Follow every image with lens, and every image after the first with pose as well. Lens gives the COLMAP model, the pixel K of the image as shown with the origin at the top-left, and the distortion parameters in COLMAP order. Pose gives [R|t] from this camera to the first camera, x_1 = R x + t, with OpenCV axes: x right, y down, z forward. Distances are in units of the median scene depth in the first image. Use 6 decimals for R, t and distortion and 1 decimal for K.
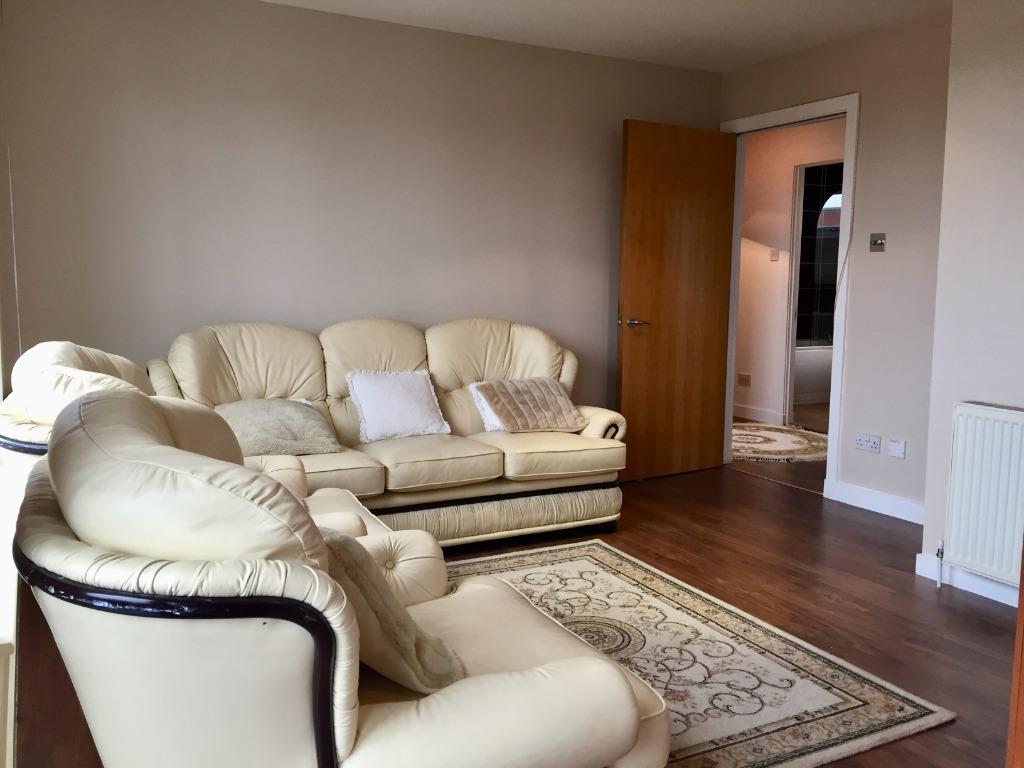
lens RADIAL K [[878.2, 0, 511.3], [0, 878.2, 386.0], [0, 0, 1]] dist [0.113798, -0.211925]
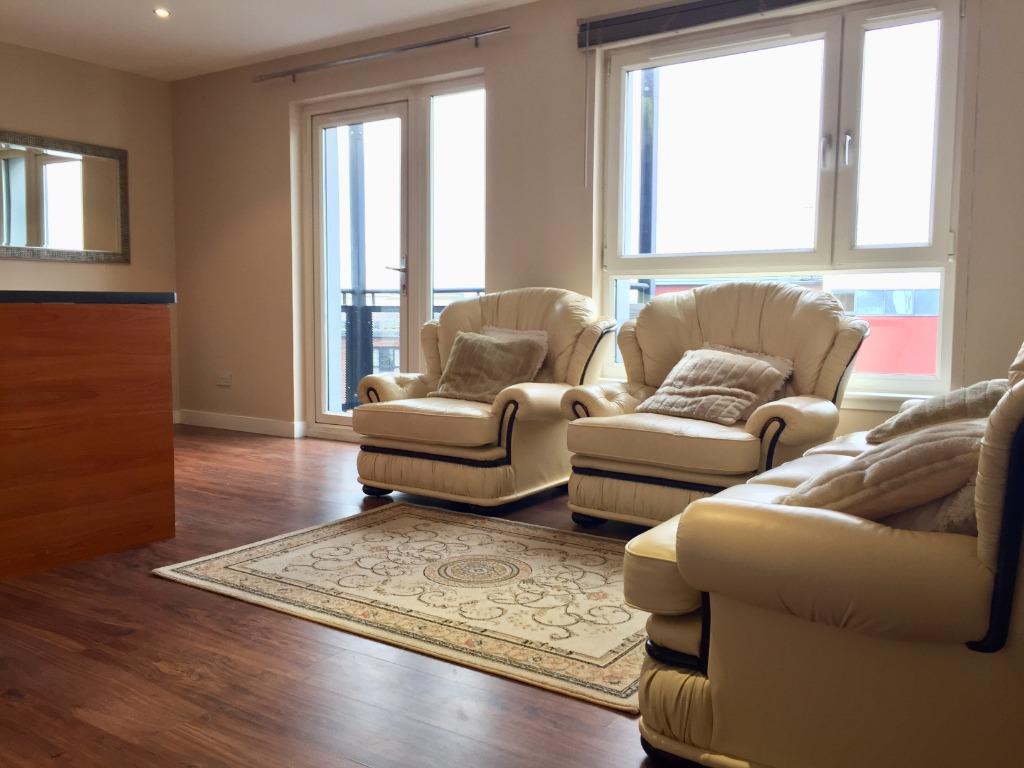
lens RADIAL K [[878.2, 0, 511.3], [0, 878.2, 386.0], [0, 0, 1]] dist [0.113798, -0.211925]
pose [[-0.886519, 0.029304, -0.461763, 0.506812], [-0.064172, 0.980560, 0.185428, -0.111159], [0.458220, 0.194017, -0.867405, 1.823815]]
